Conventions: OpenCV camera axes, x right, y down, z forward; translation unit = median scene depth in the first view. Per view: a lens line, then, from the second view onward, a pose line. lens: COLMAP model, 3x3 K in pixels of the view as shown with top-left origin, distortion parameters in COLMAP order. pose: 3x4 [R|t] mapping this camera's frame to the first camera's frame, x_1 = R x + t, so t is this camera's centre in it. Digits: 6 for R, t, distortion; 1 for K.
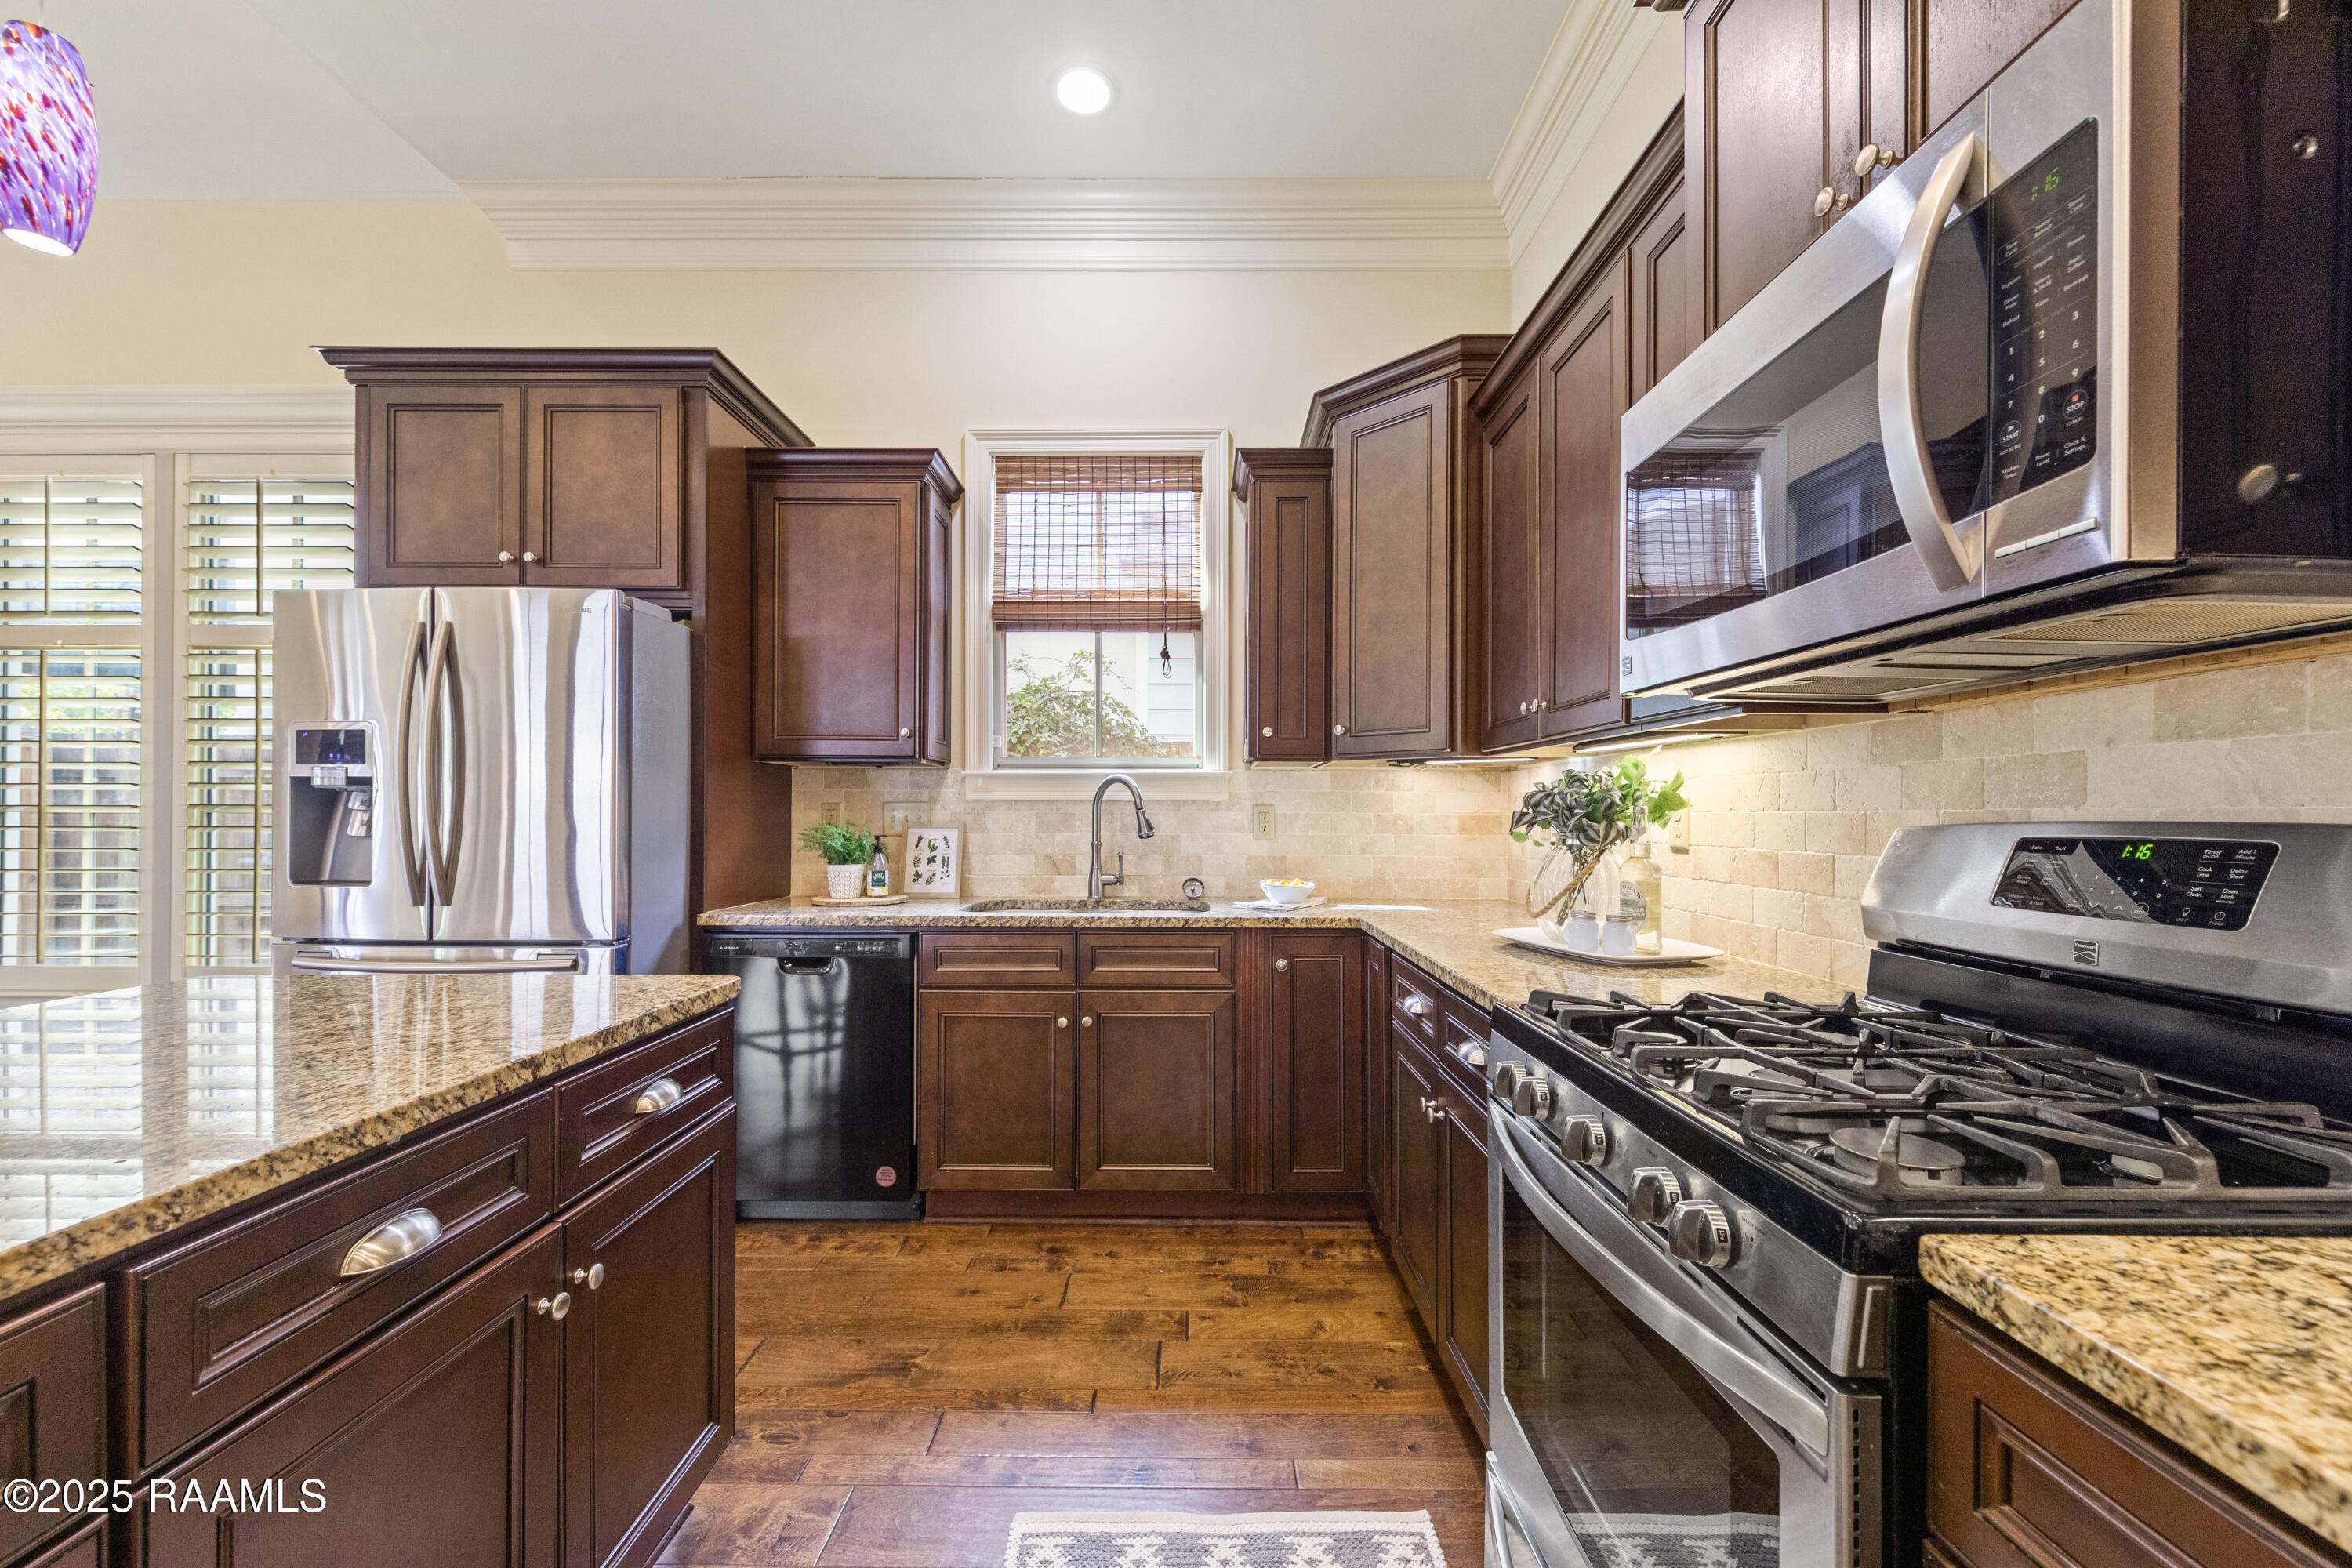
lens RADIAL K [[915.2, 0, 1182.5], [0, 915.2, 815.0], [0, 0, 1]] dist [0.005162, -0.000105]
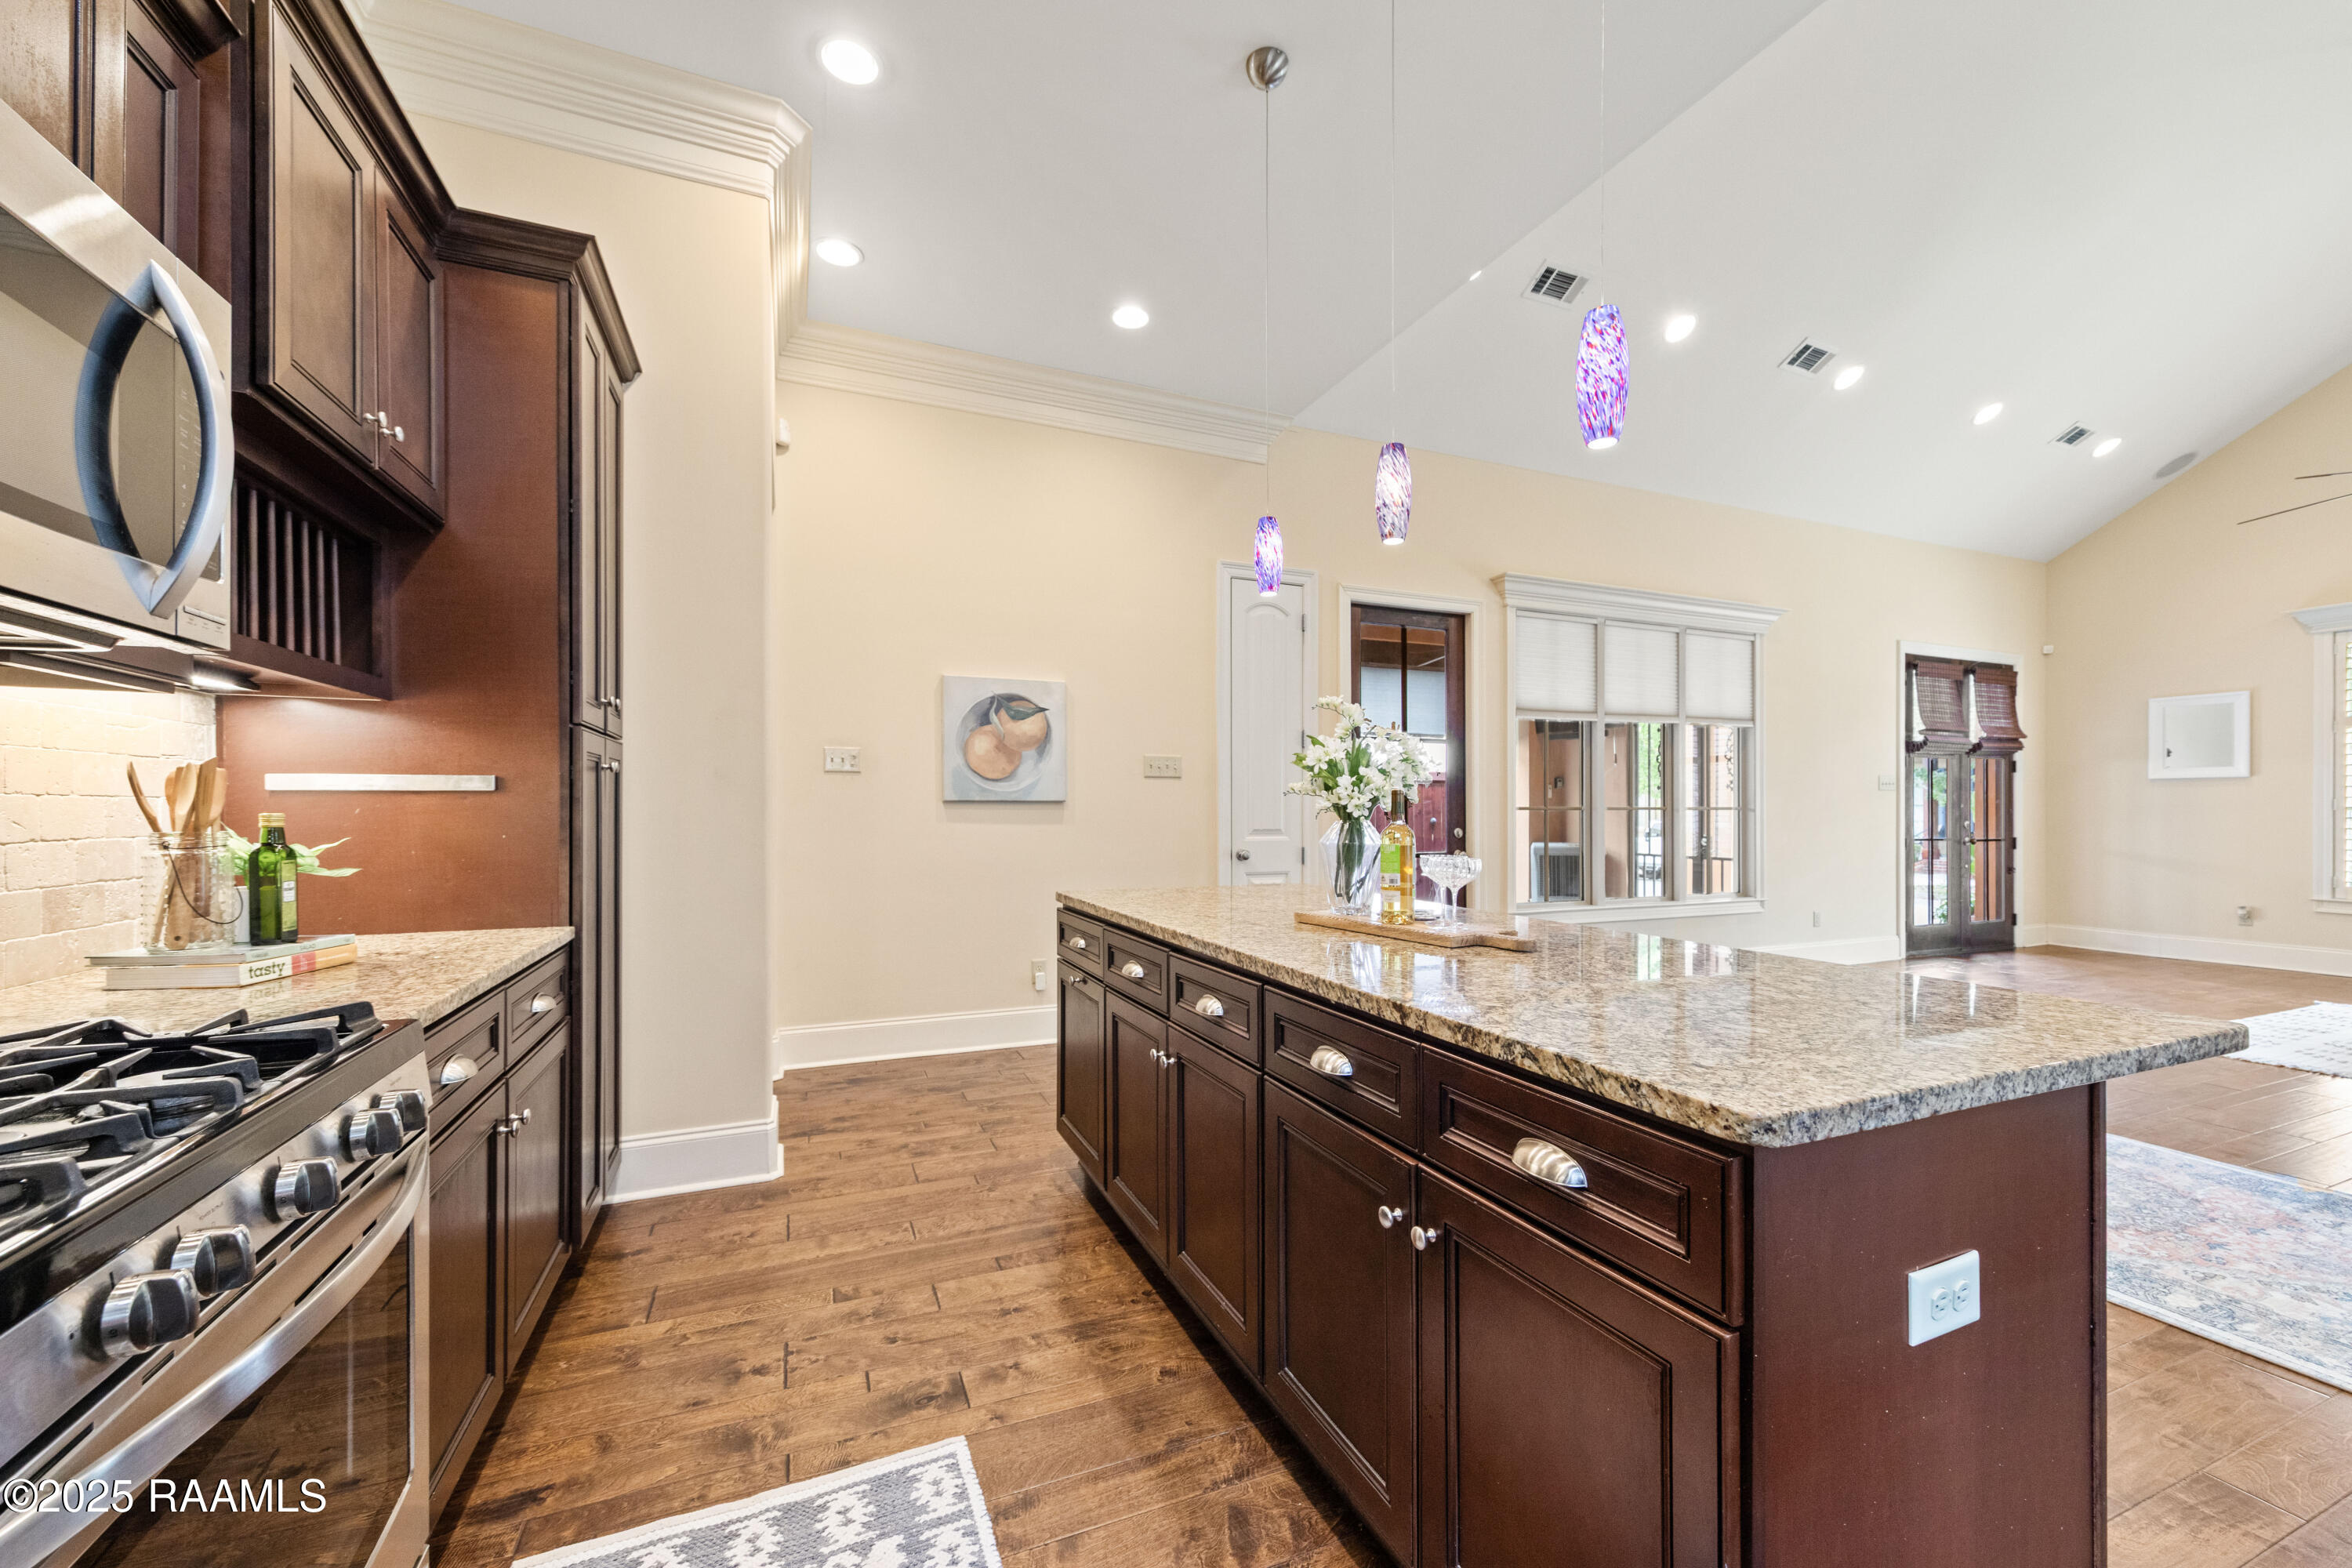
lens RADIAL K [[915.2, 0, 1166.3], [0, 915.2, 810.9], [0, 0, 1]] dist [0.005162, -0.000105]
pose [[-0.920443, -0.003416, -0.390862, 0.020701], [-0.005320, 0.999979, 0.003790, 0.001320], [0.390841, 0.005568, -0.920441, 0.739649]]
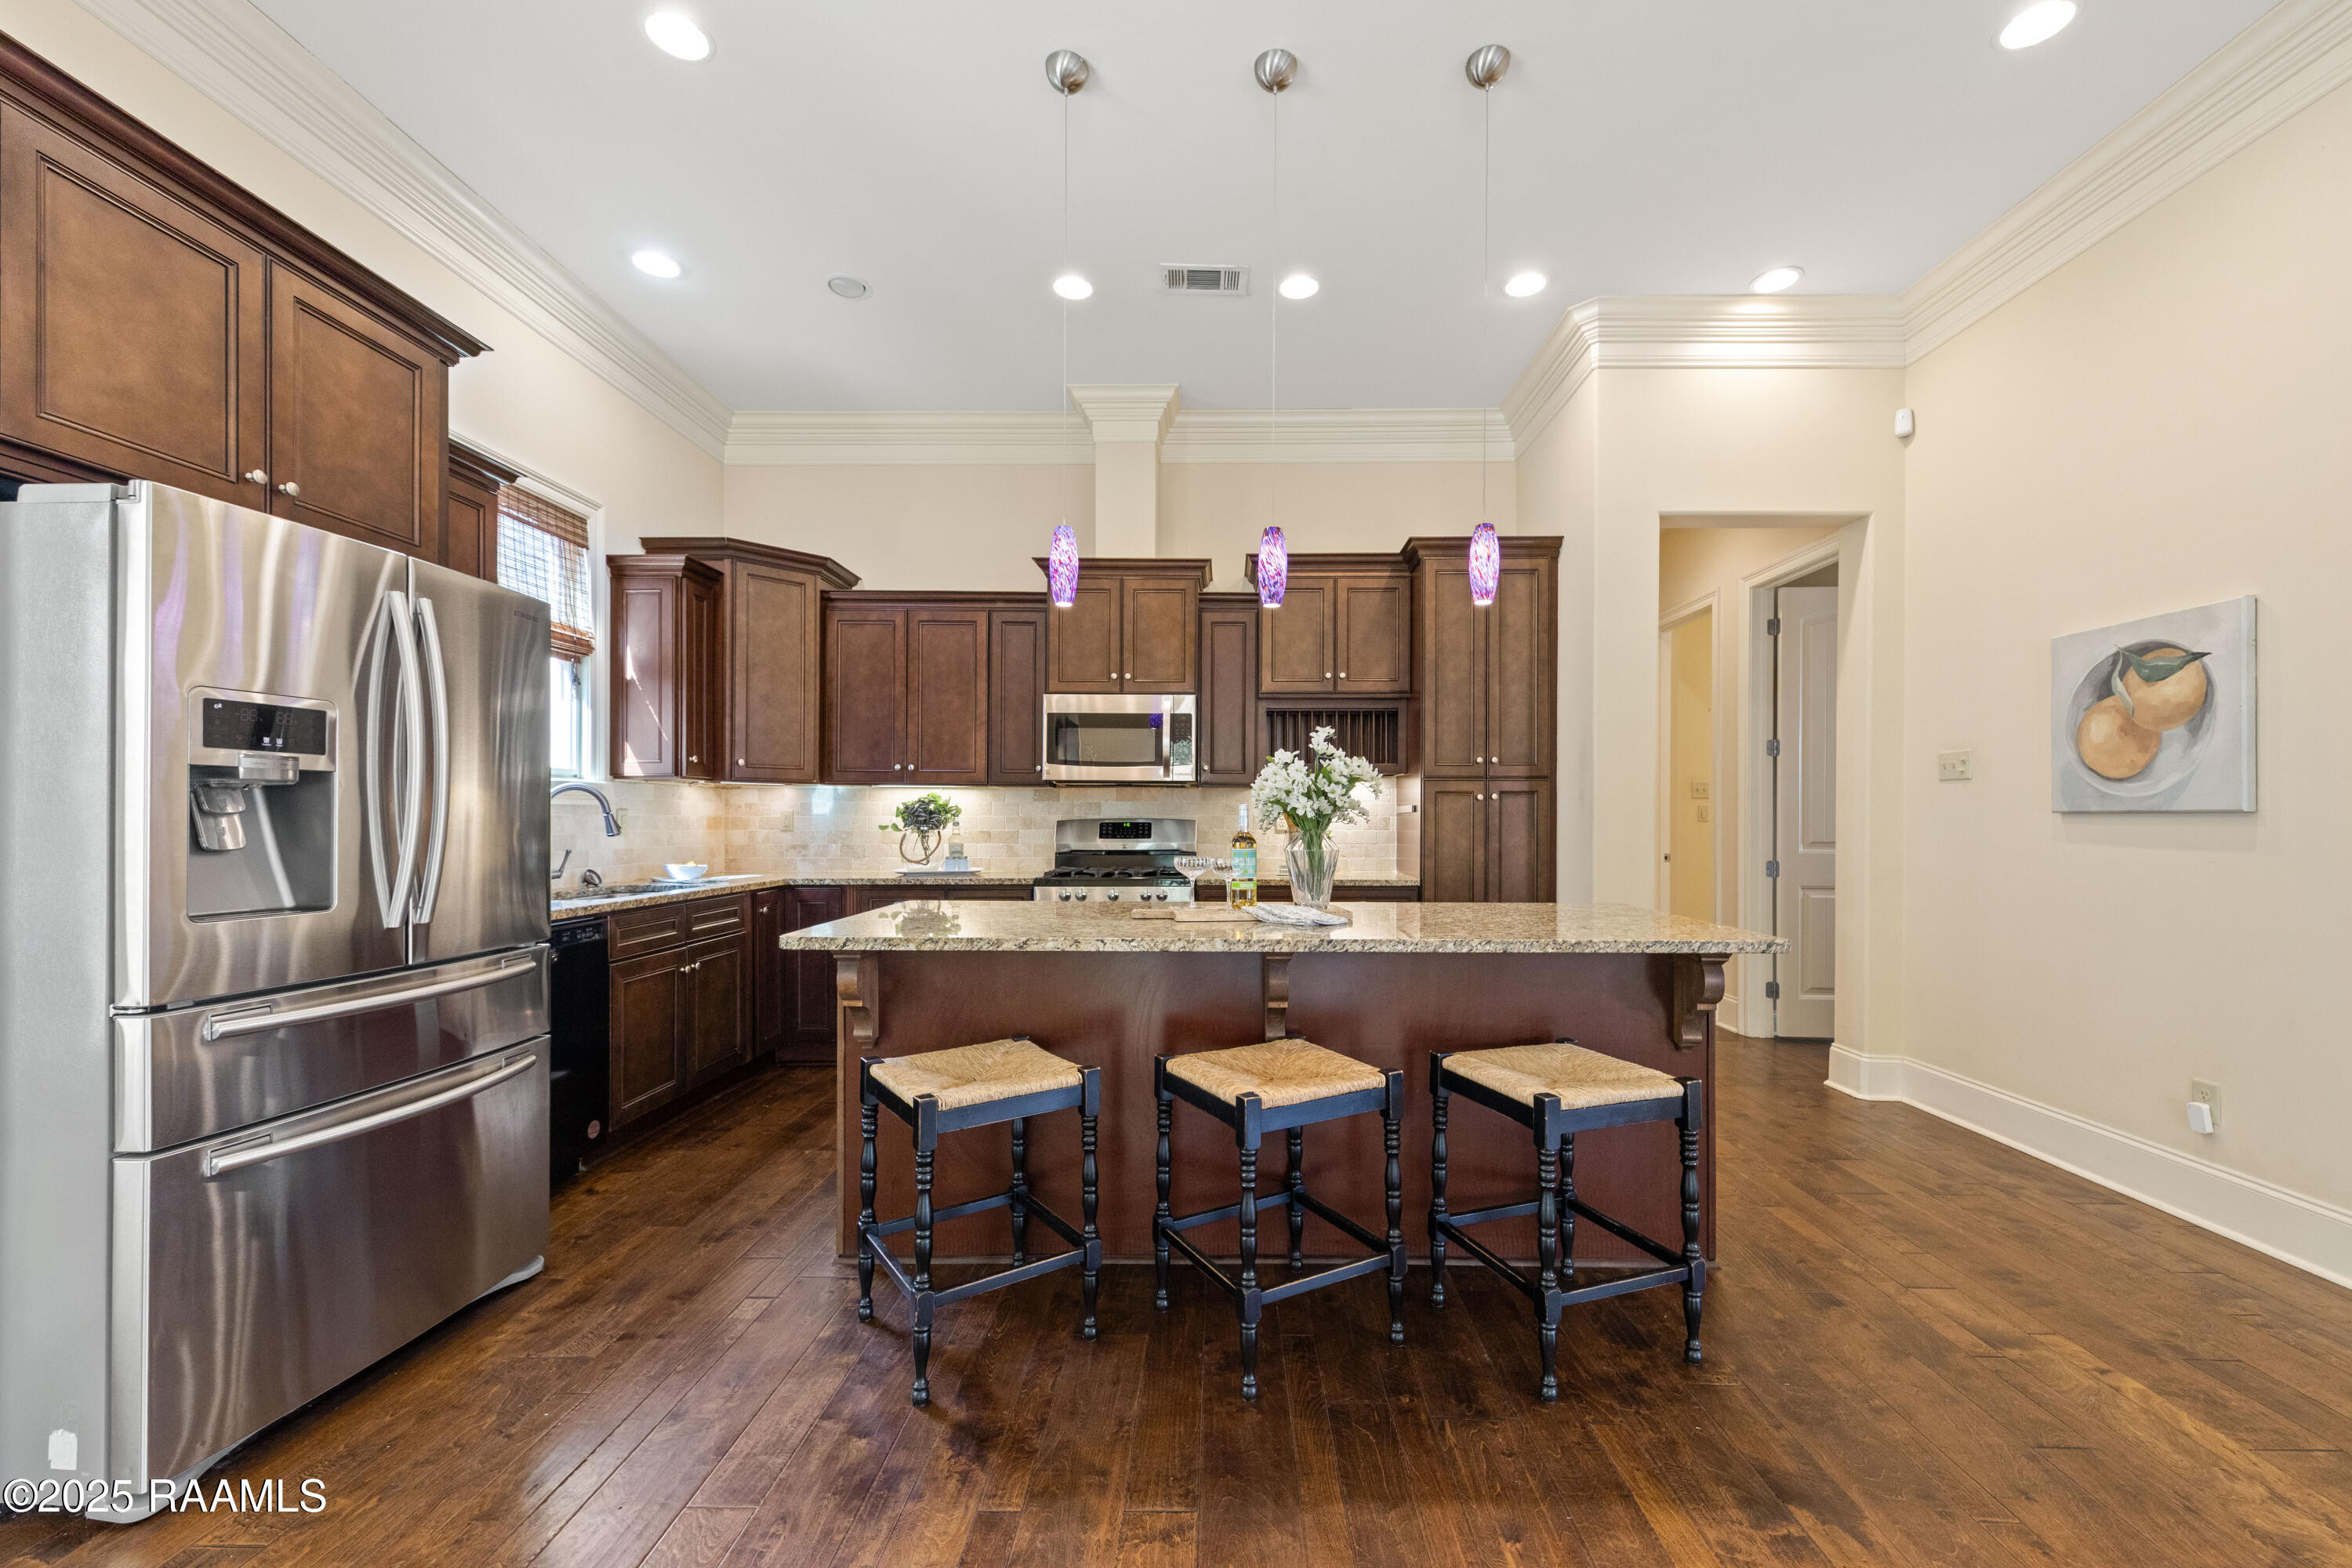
lens RADIAL K [[915.2, 0, 1213.2], [0, 915.2, 817.9], [0, 0, 1]] dist [0.005162, -0.000105]
pose [[-0.000702, -0.003239, 0.999995, -1.331370], [-0.000943, 0.999994, 0.003238, -0.004244], [-0.999999, -0.000941, -0.000705, 0.194945]]
